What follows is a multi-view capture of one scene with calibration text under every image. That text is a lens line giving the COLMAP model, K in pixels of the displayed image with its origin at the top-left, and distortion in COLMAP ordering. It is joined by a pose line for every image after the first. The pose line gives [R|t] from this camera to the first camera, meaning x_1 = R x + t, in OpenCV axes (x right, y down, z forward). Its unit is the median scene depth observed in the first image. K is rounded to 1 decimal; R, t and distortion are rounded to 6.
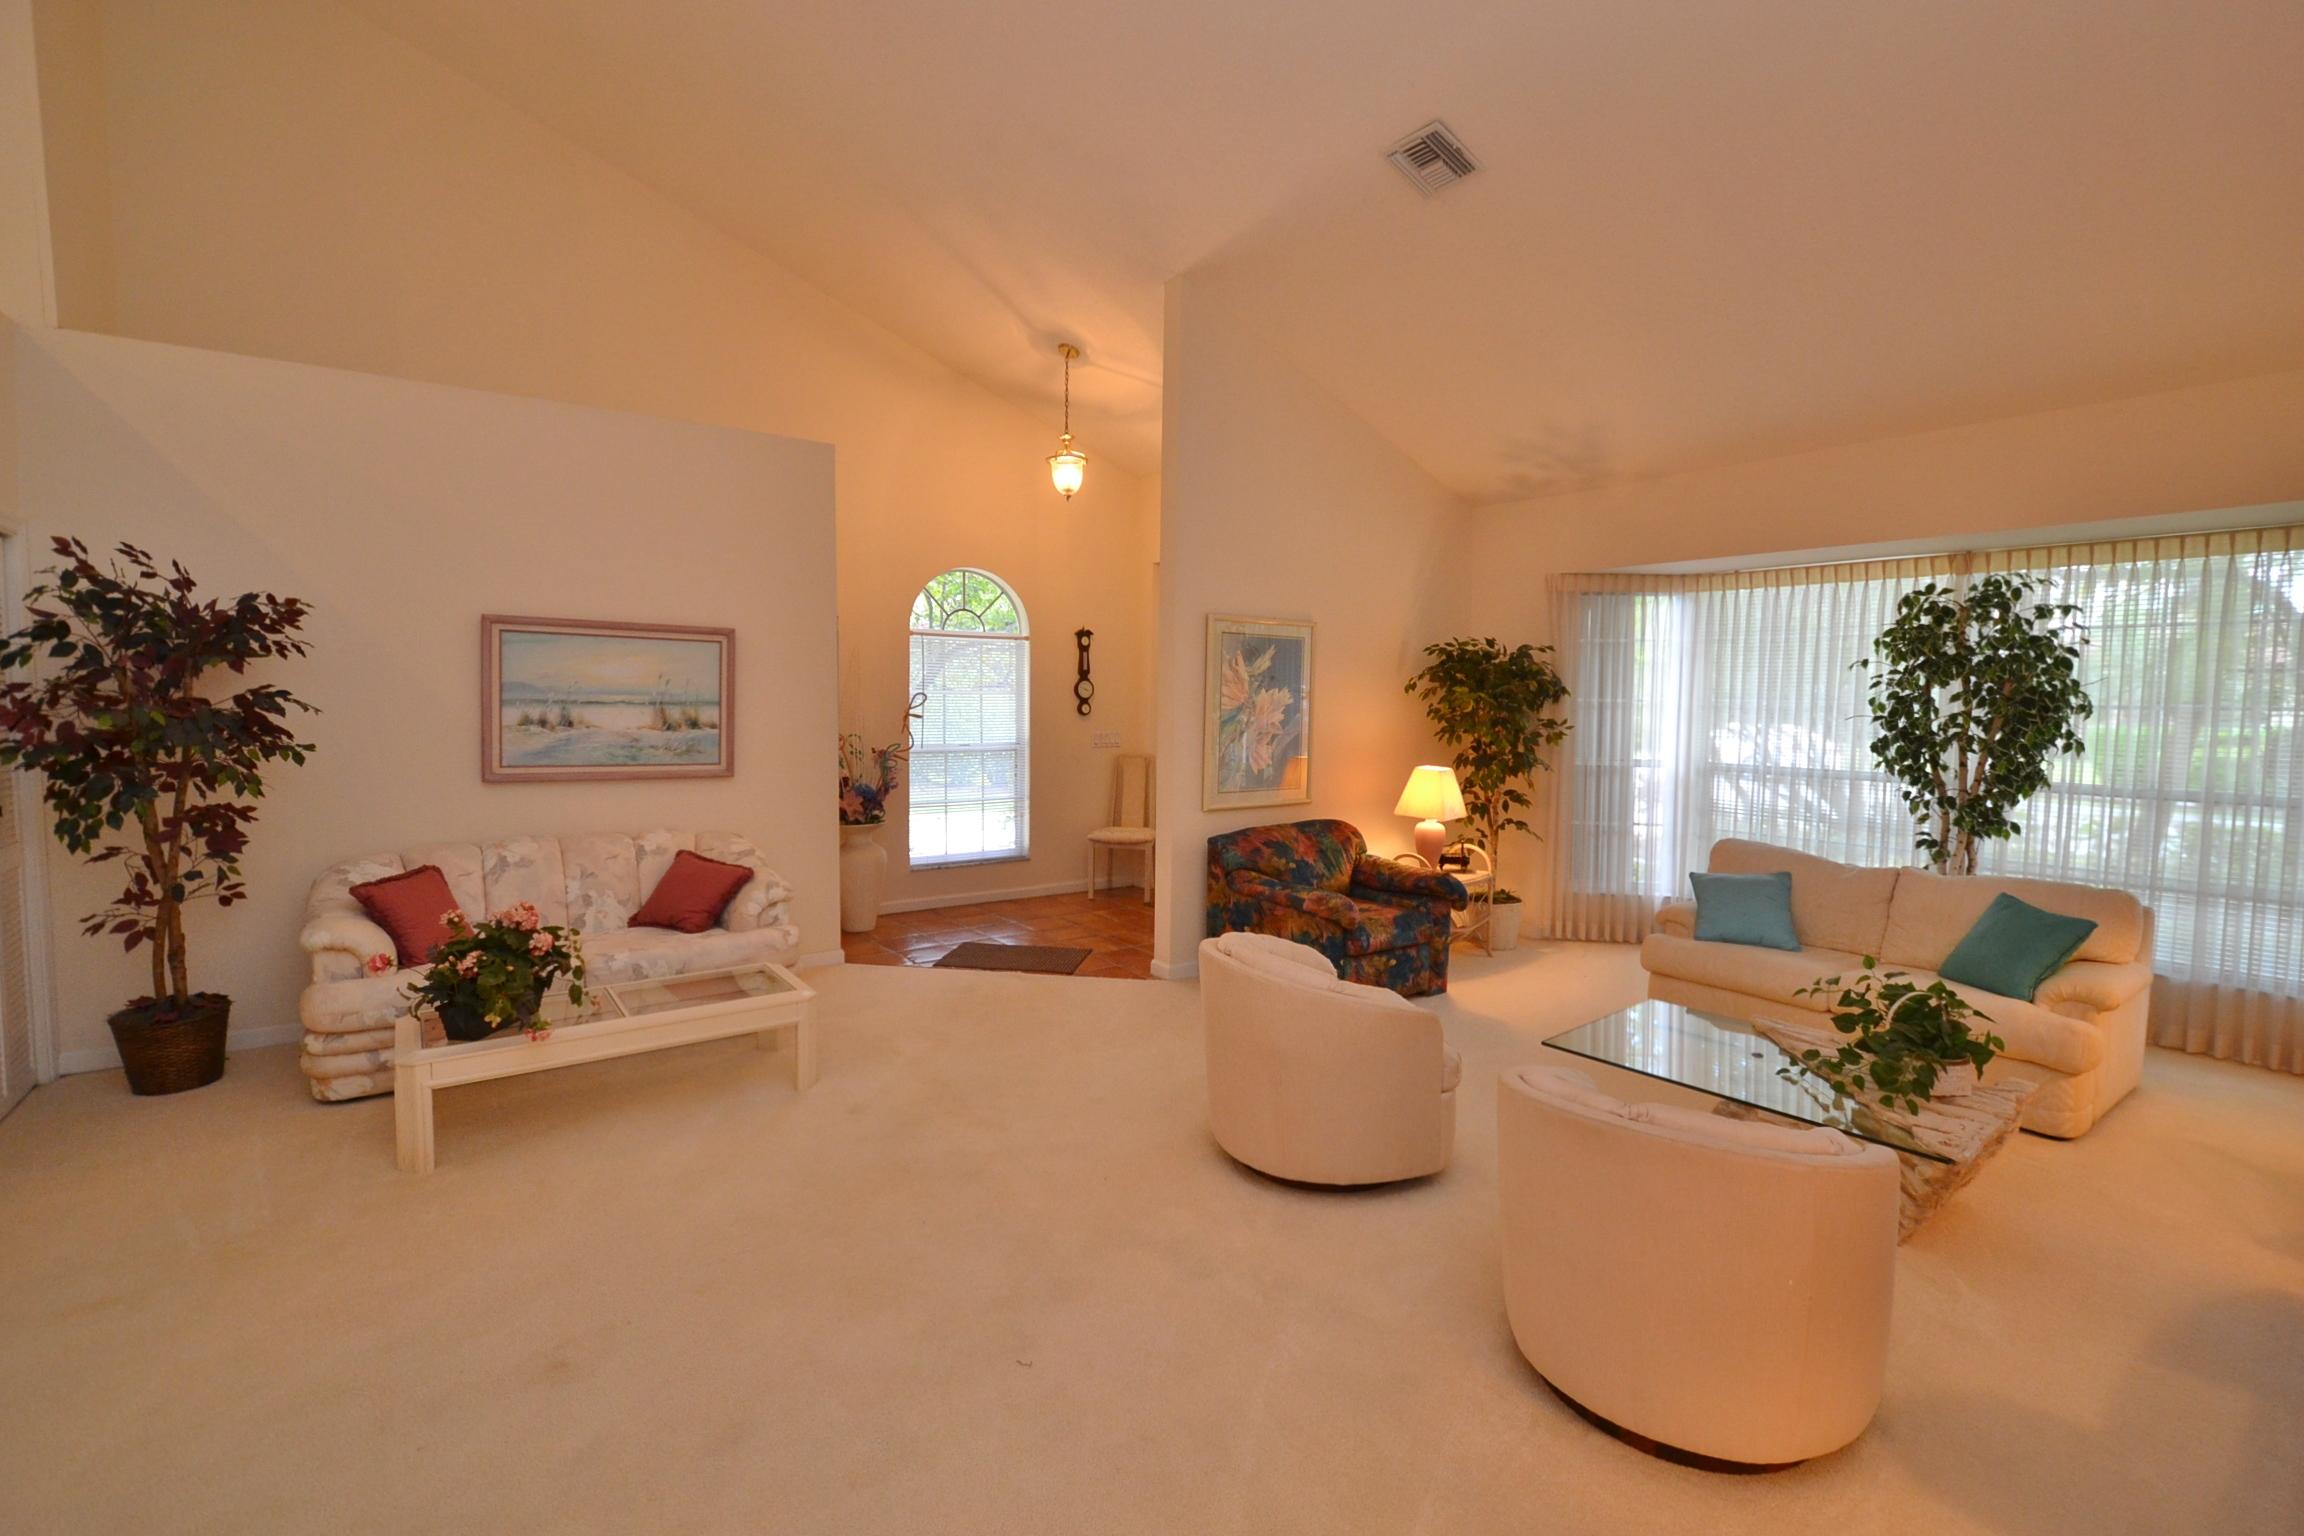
lens RADIAL K [[1018.3, 0, 1168.9], [0, 1018.3, 760.8], [0, 0, 1]] dist [0.008959, -0.007922]
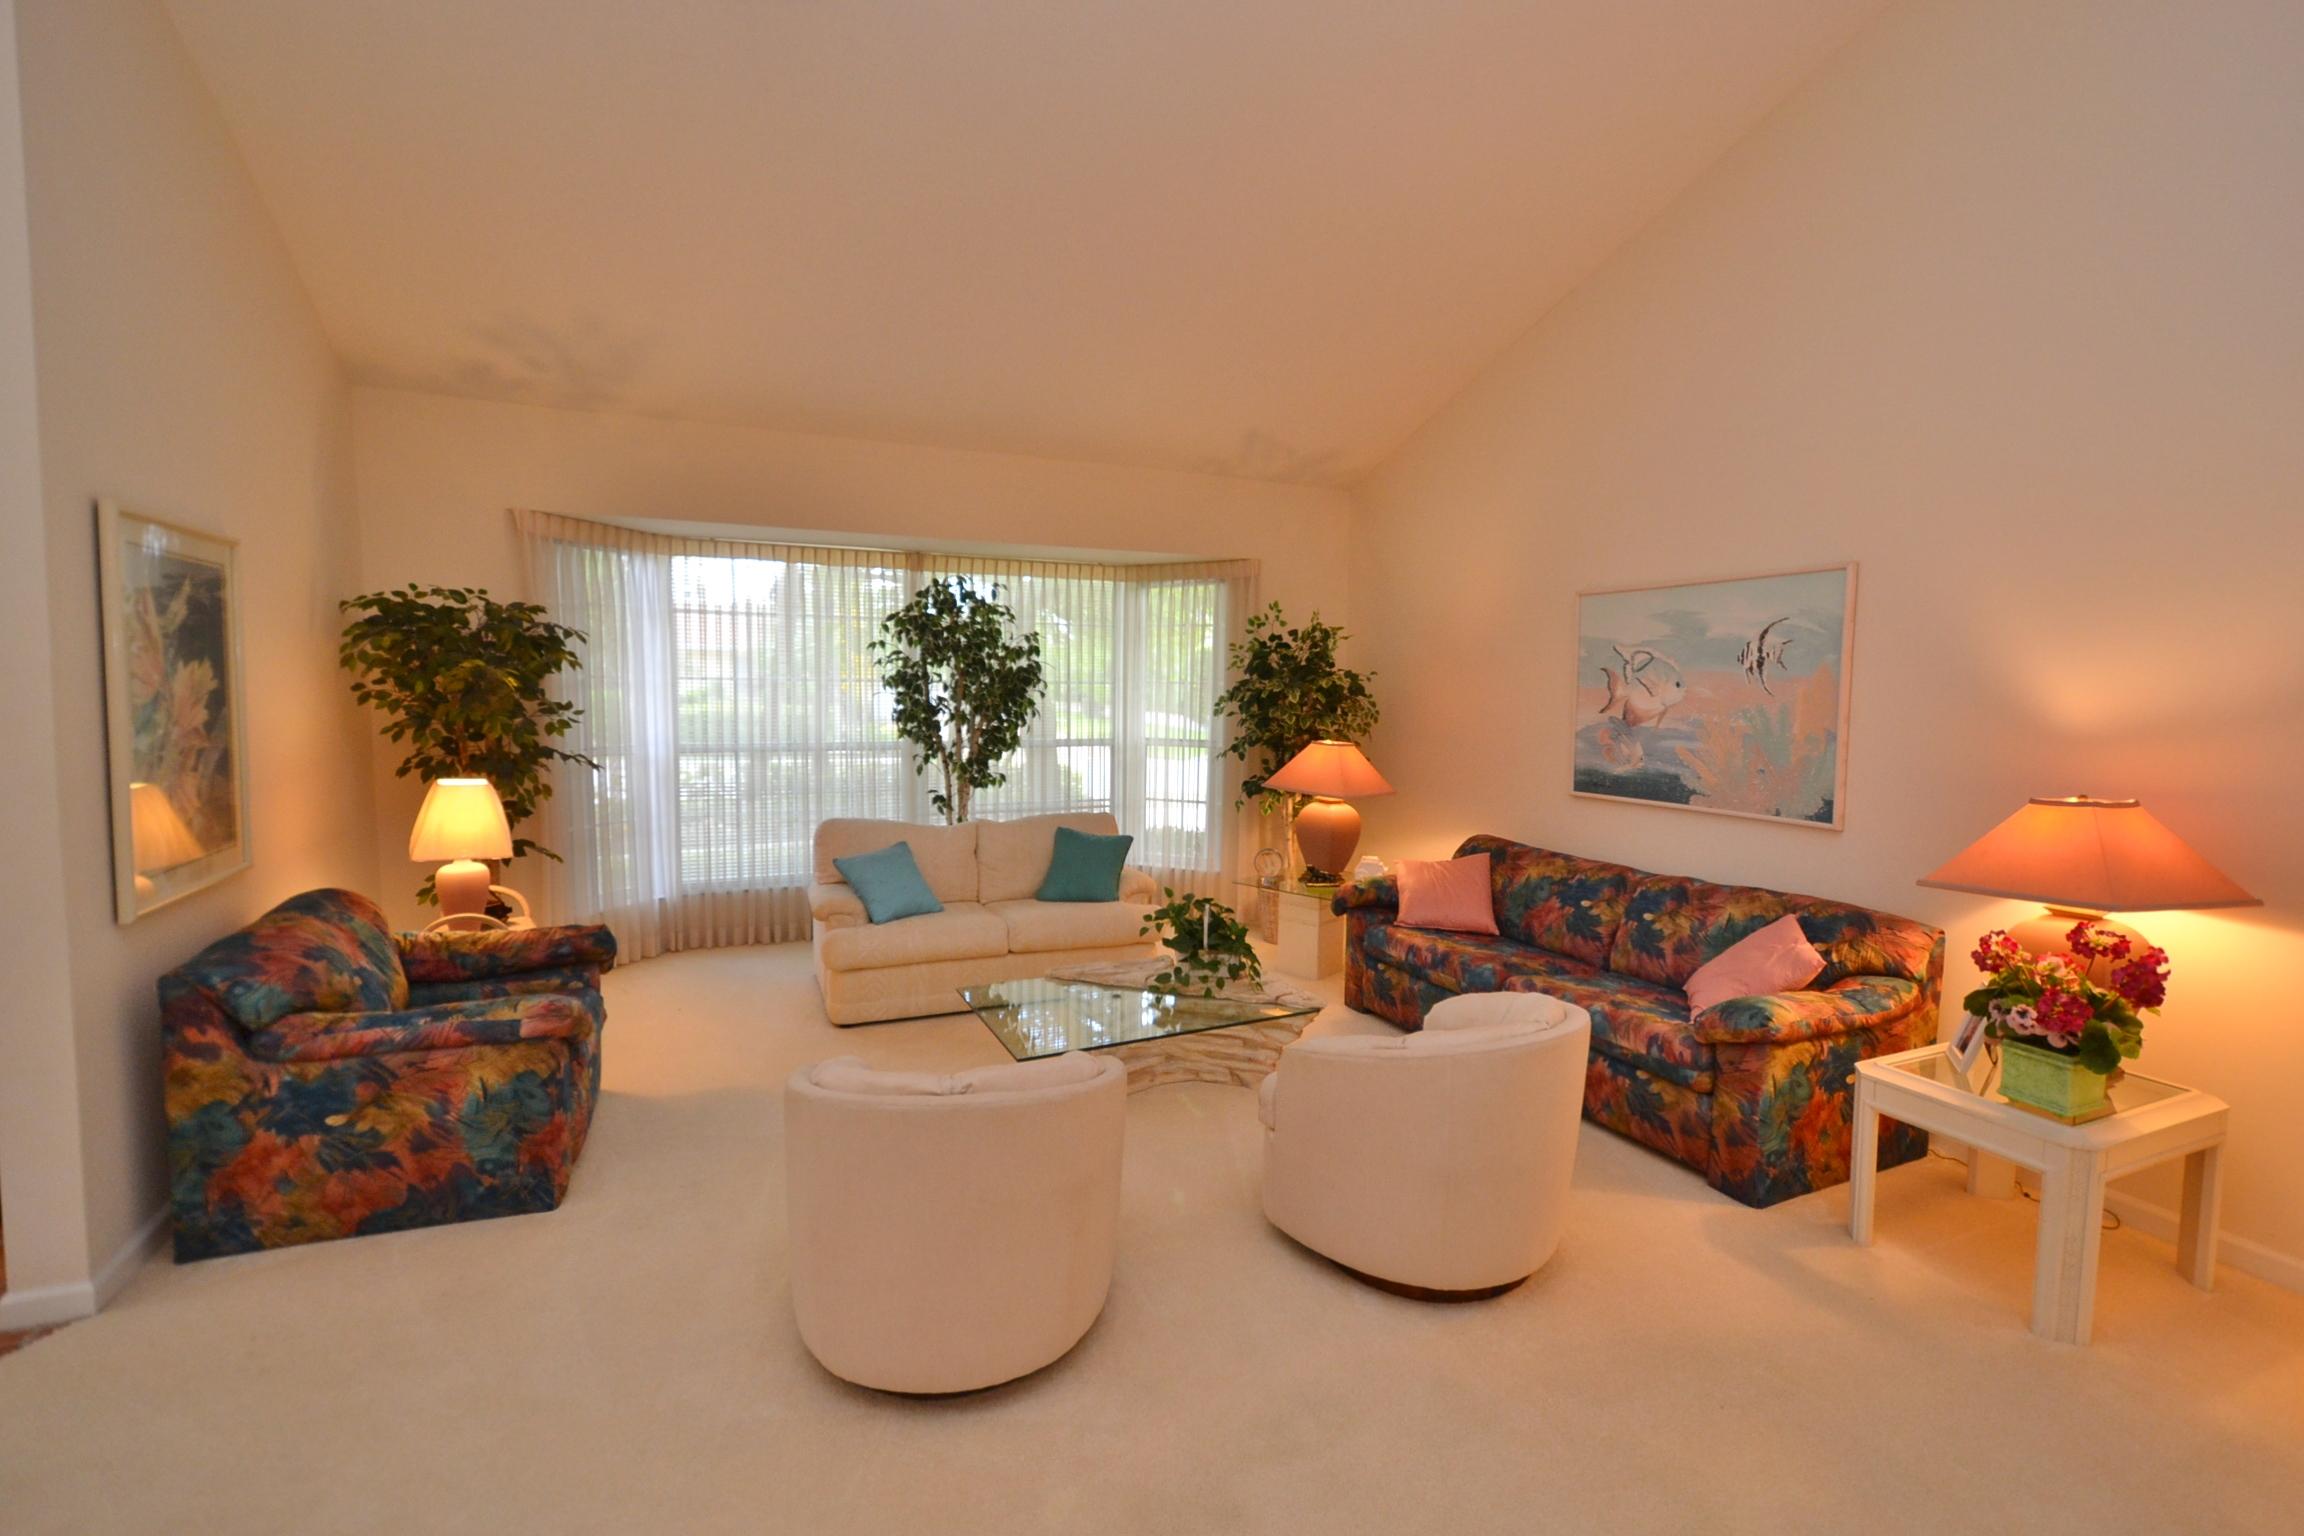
lens RADIAL K [[1018.3, 0, 1168.9], [0, 1018.3, 760.8], [0, 0, 1]] dist [0.008959, -0.007922]
pose [[0.220192, -0.085214, 0.971727, -0.315481], [0.057900, 0.995562, 0.074185, -0.032767], [-0.973737, 0.039928, 0.224149, 0.445721]]
